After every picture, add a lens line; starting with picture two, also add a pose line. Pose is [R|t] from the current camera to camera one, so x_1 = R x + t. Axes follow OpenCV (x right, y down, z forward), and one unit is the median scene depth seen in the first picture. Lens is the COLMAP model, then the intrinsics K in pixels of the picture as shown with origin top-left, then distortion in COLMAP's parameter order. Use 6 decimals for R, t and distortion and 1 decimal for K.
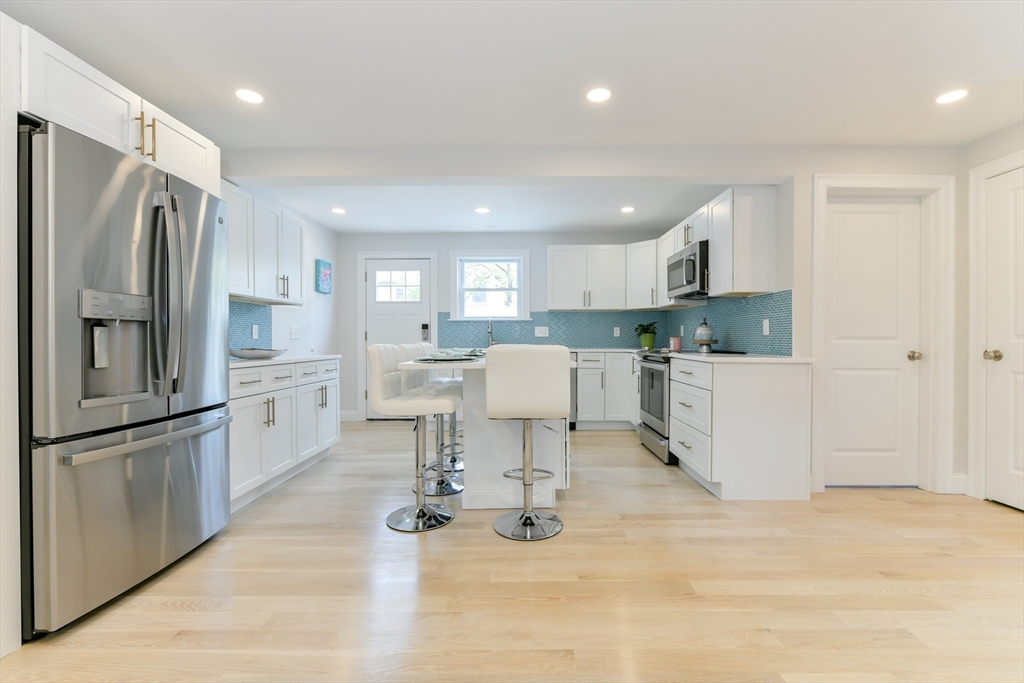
lens RADIAL K [[430.3, 0, 524.6], [0, 430.3, 341.3], [0, 0, 1]] dist [0.000712, -0.002155]
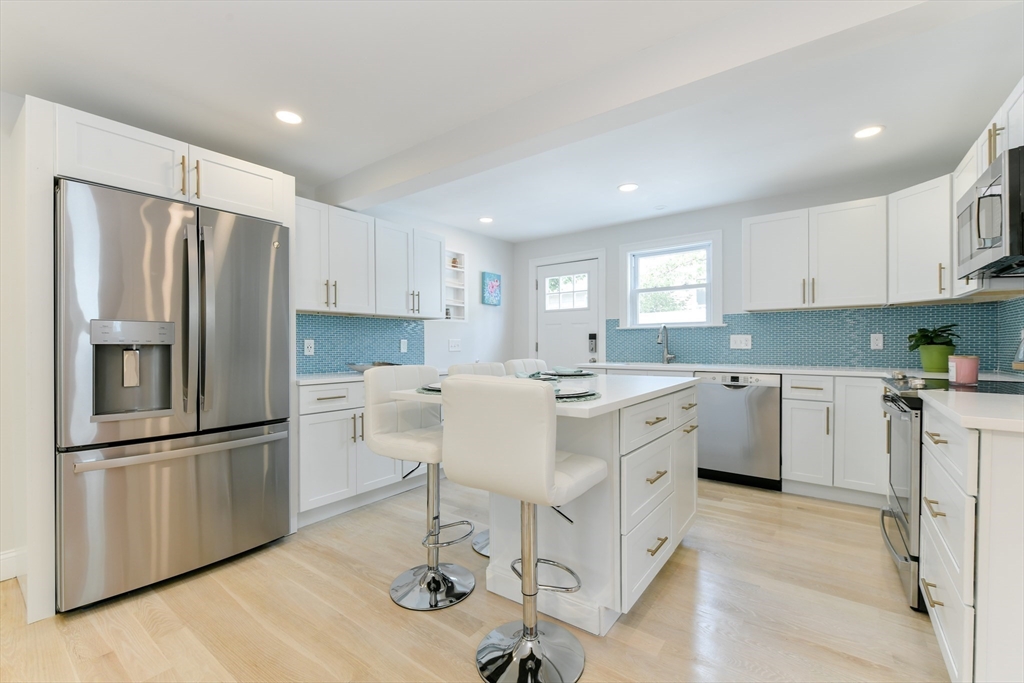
lens RADIAL K [[430.3, 0, 520.4], [0, 430.3, 346.8], [0, 0, 1]] dist [0.000712, -0.002155]
pose [[0.809415, 0.001875, -0.587235, 0.227355], [-0.001299, 0.999998, 0.001402, -0.020188], [0.587236, -0.000373, 0.809416, 0.292004]]
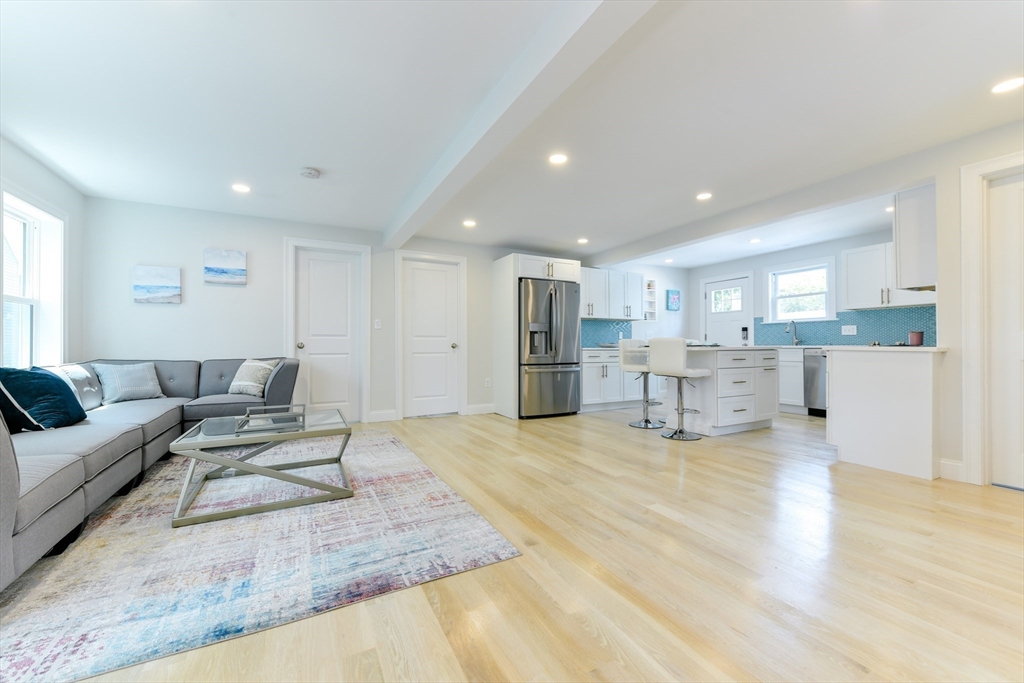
lens RADIAL K [[413.5, 0, 524.5], [0, 413.5, 337.4], [0, 0, 1]] dist [0.004399, -0.001868]
pose [[0.488839, -0.017978, -0.872189, 0.751481], [-0.003520, 0.999739, -0.022580, 0.029574], [0.872367, 0.014109, 0.488648, -0.274073]]
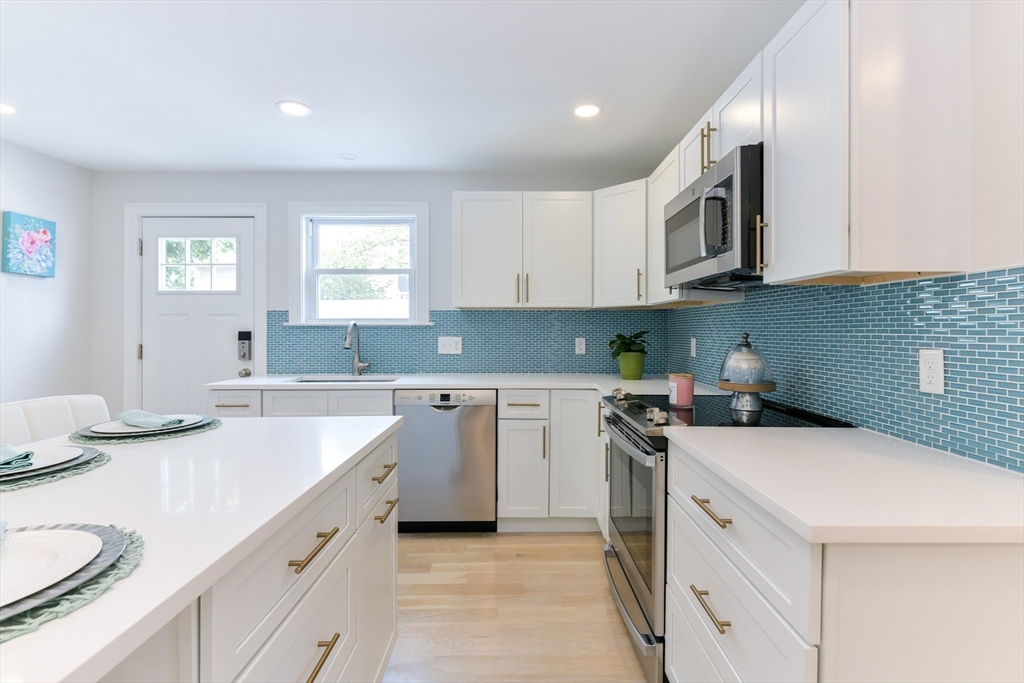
lens RADIAL K [[478.9, 0, 525.2], [0, 478.9, 332.3], [0, 0, 1]] dist [0.002347, -0.001718]
pose [[0.999788, 0.002508, 0.020421, 0.177116], [-0.002419, 0.999987, -0.004421, -0.051334], [-0.020432, 0.004370, 0.999782, 0.502836]]
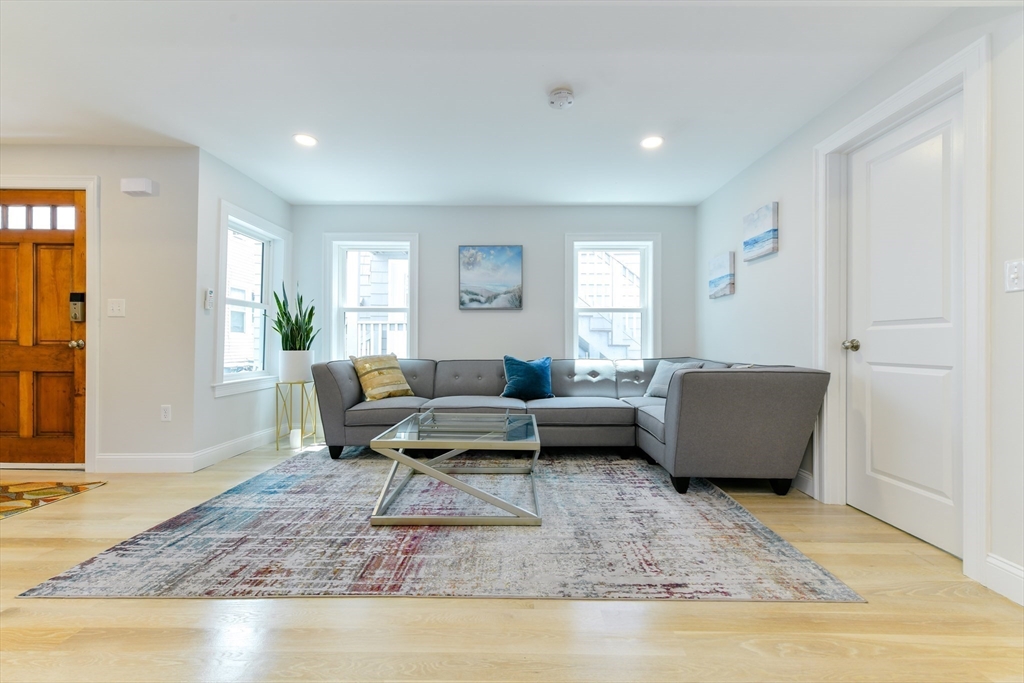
lens RADIAL K [[413.5, 0, 519.7], [0, 413.5, 339.8], [0, 0, 1]] dist [0.004399, -0.001868]
pose [[-0.999987, -0.005033, 0.000388, -0.142526], [-0.005034, 0.999983, -0.003053, 0.024858], [-0.000373, -0.003055, -0.999995, 0.349620]]
